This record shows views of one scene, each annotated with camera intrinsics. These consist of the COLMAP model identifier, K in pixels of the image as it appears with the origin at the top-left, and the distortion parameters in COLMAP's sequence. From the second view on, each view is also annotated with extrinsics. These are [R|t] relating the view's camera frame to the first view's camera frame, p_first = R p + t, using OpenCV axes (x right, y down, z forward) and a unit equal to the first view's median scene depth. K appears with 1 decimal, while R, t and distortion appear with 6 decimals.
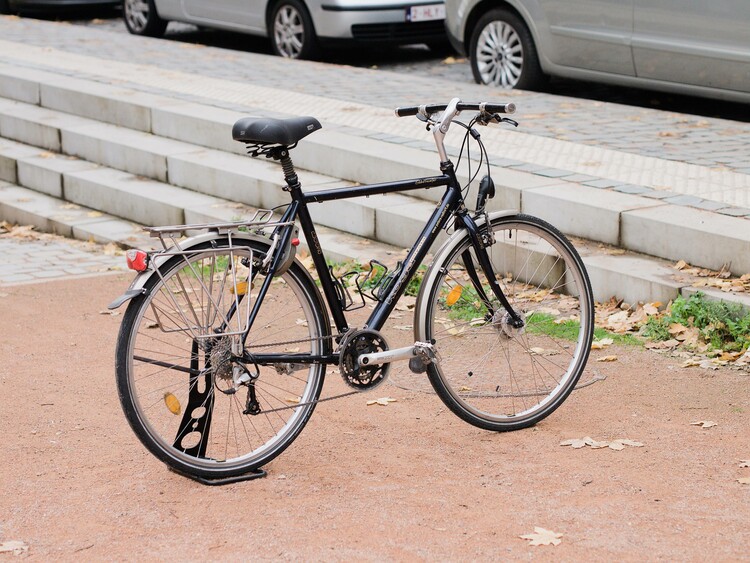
lens RADIAL K [[1984.0, 0, 375.0], [0, 1984.0, 281.5], [0, 0, 1]] dist [0.088390, 0.465747]
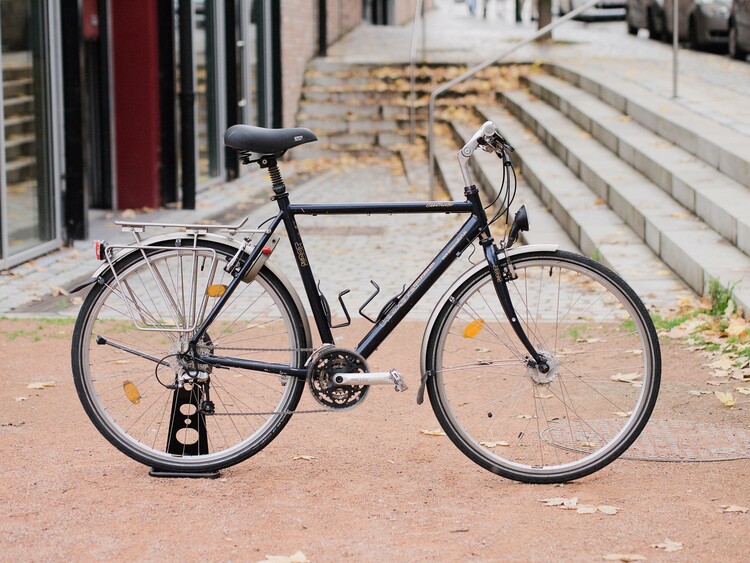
lens RADIAL K [[1984.0, 0, 375.0], [0, 1984.0, 281.5], [0, 0, 1]] dist [0.088390, 0.465747]
pose [[0.818149, 0.086947, -0.568394, 0.557958], [-0.116025, 0.993132, -0.015087, 0.004417], [0.563179, 0.078291, 0.822618, 0.198406]]
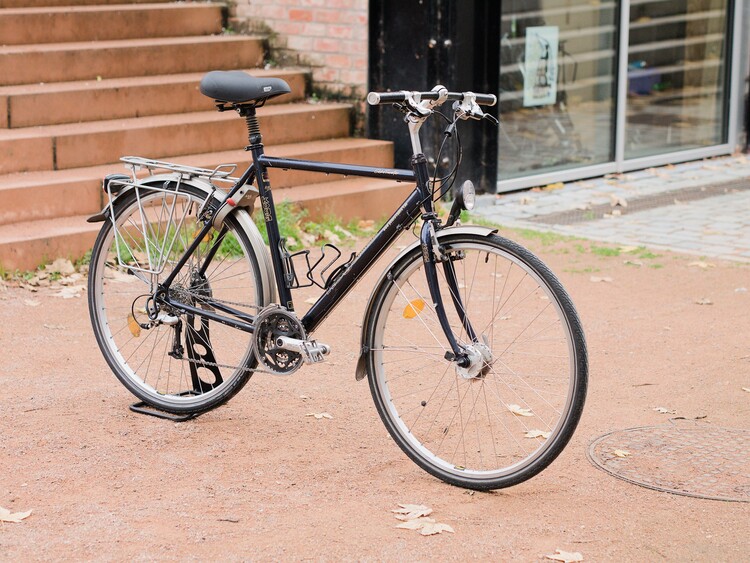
lens RADIAL K [[1984.0, 0, 375.0], [0, 1984.0, 281.5], [0, 0, 1]] dist [0.088390, 0.465747]
pose [[0.349807, 0.209266, -0.913150, 0.863597], [-0.192665, 0.969966, 0.148480, -0.136886], [0.916796, 0.123993, 0.379619, 0.672661]]
